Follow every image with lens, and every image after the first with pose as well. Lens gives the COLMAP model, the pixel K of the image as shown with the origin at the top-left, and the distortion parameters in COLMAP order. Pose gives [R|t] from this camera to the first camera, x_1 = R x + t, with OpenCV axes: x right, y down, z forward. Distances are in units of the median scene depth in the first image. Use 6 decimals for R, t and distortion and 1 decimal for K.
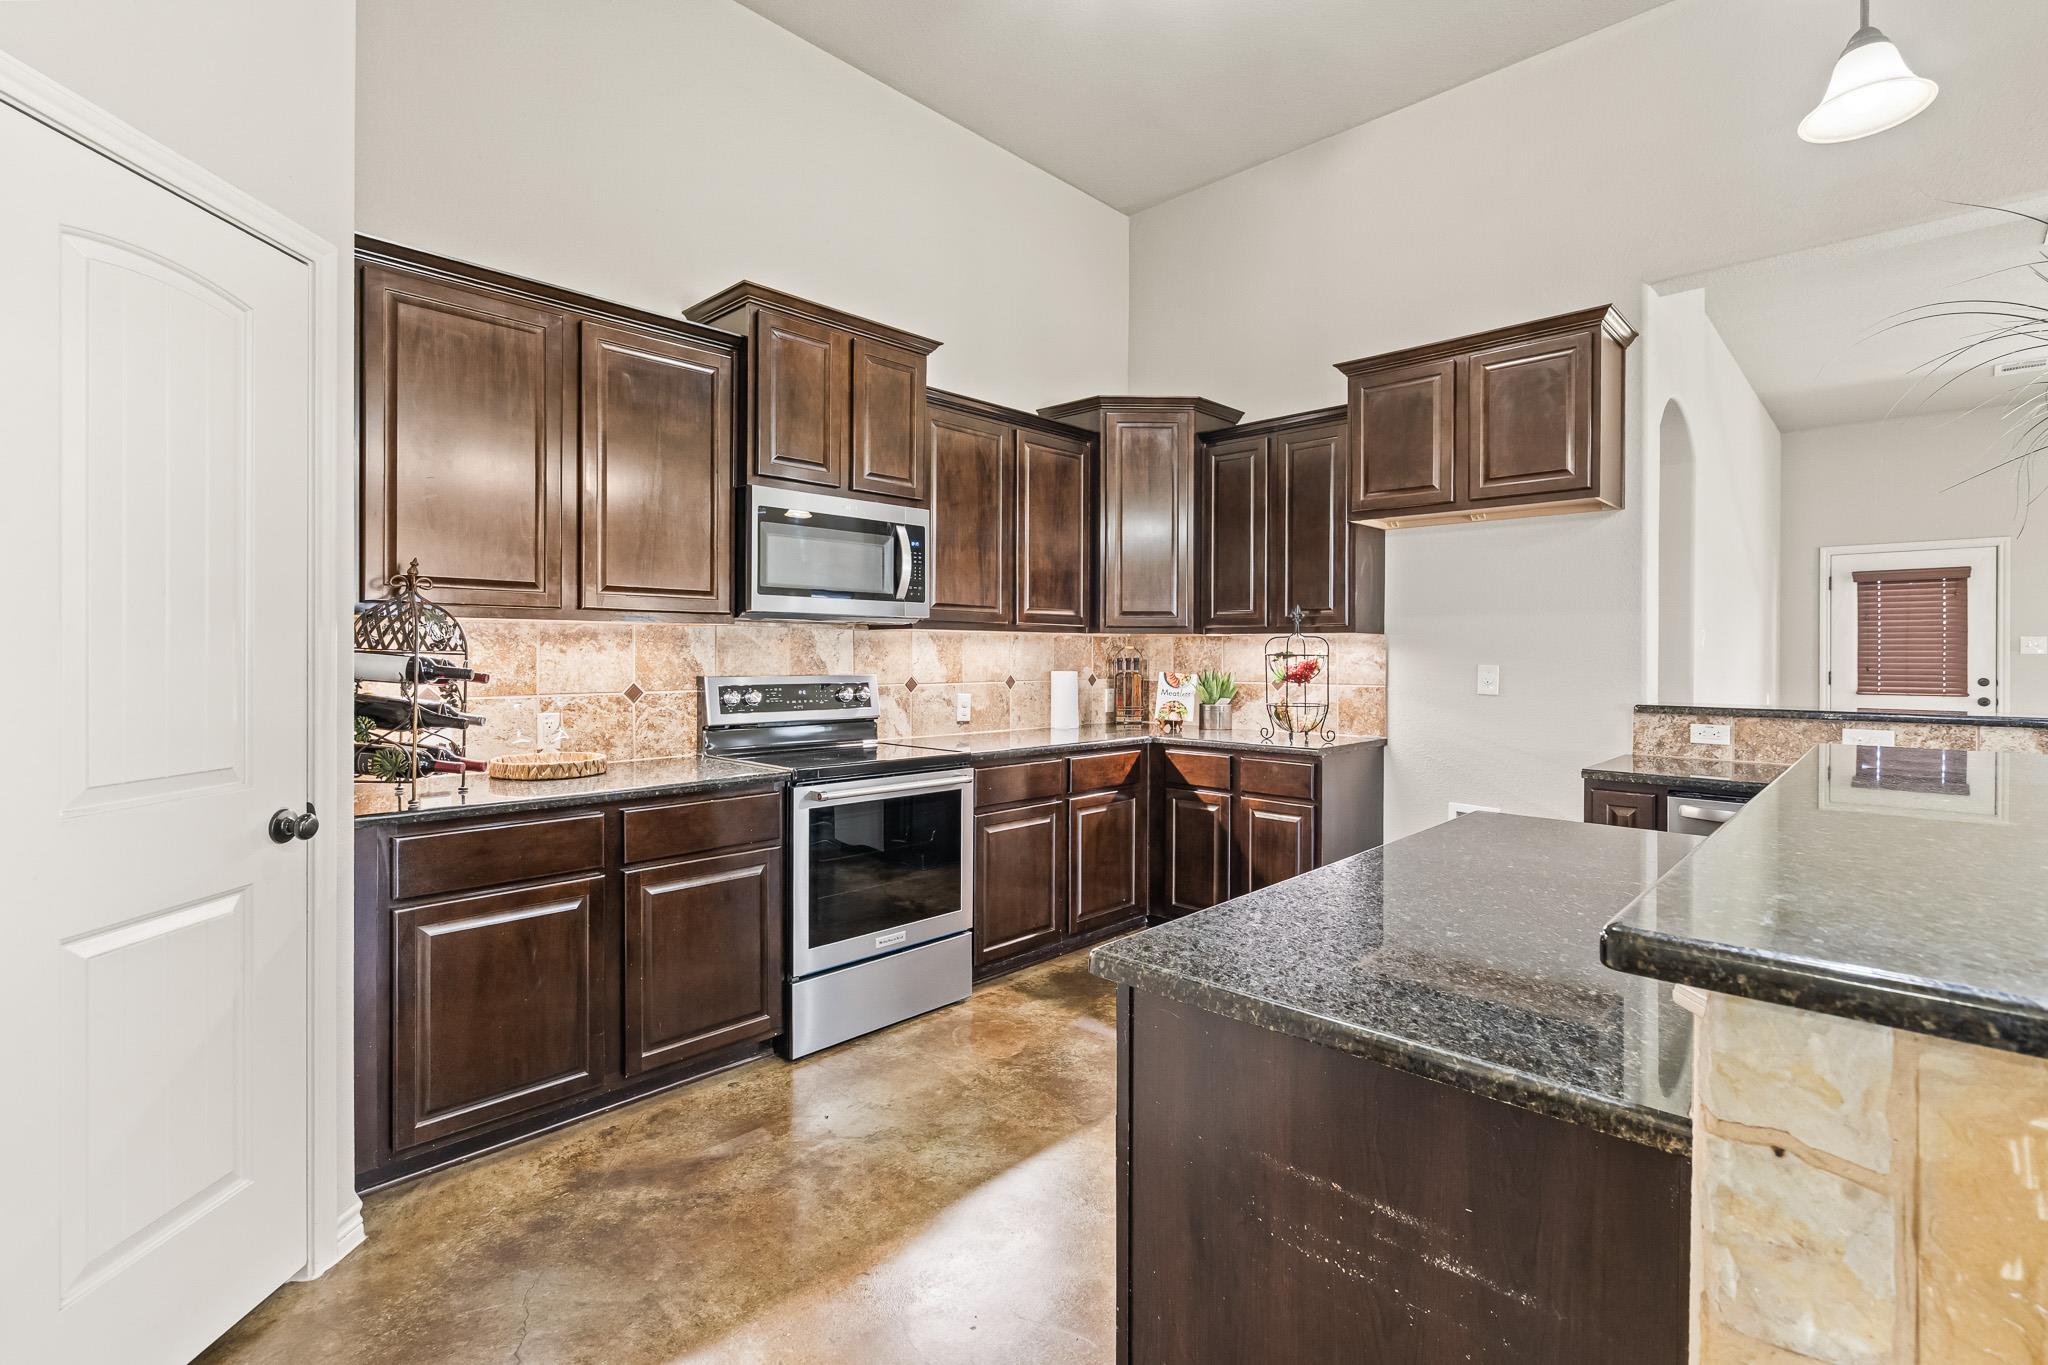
lens RADIAL K [[939.2, 0, 1025.5], [0, 939.2, 662.8], [0, 0, 1]] dist [0.000374, 0.000163]
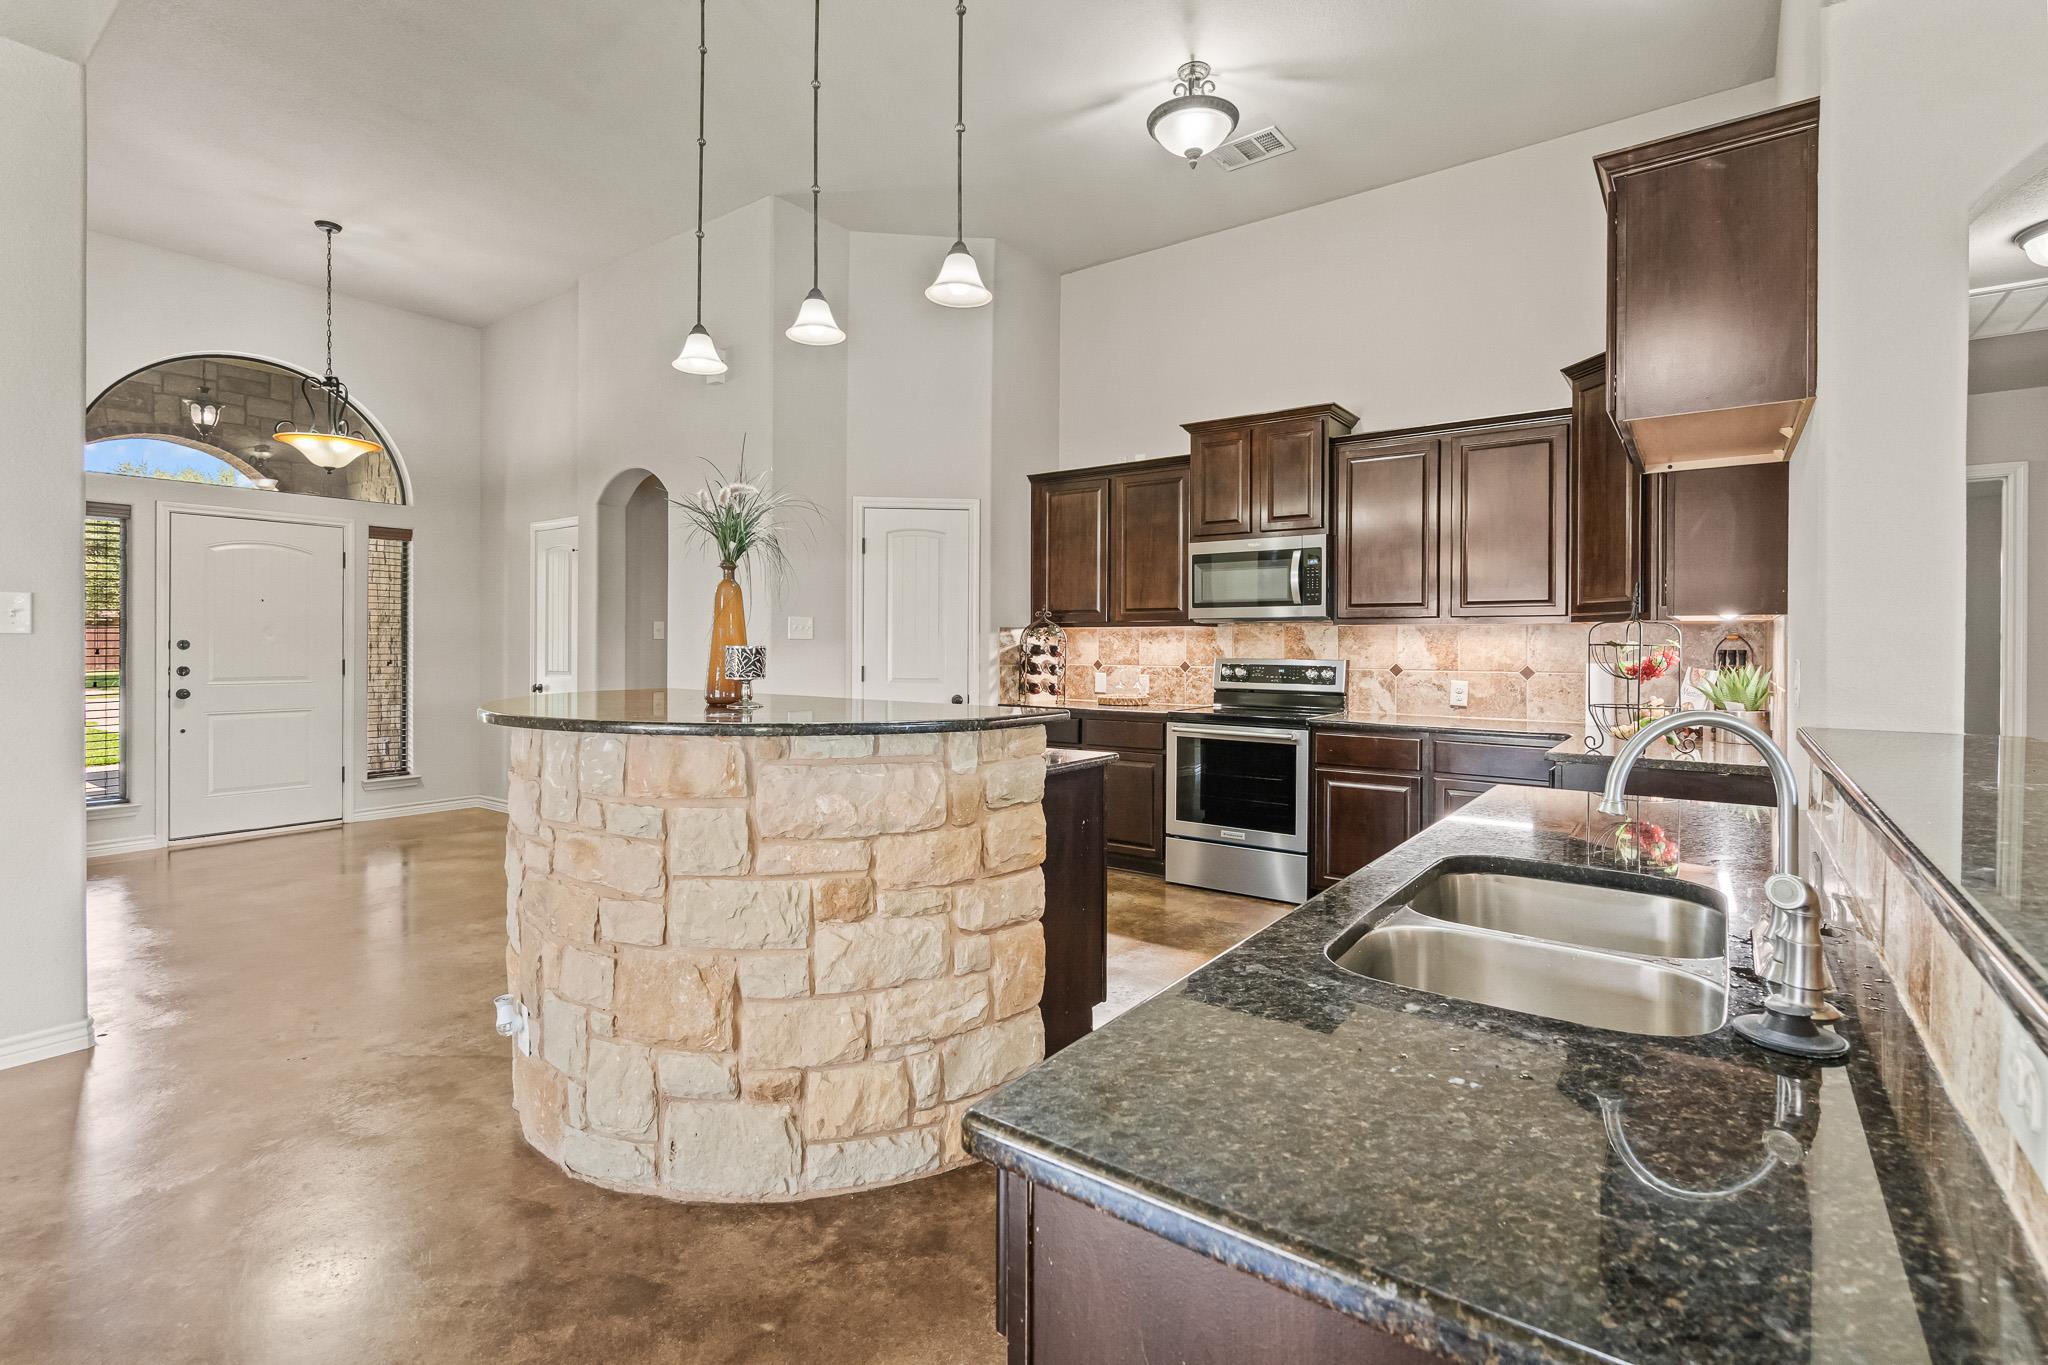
lens RADIAL K [[939.2, 0, 1018.3], [0, 939.2, 652.4], [0, 0, 1]] dist [0.000374, 0.000163]
pose [[0.123427, 0.005293, -0.992340, 1.196714], [-0.013991, 0.999896, 0.003593, 0.003439], [0.992255, 0.013440, 0.123488, 0.438801]]
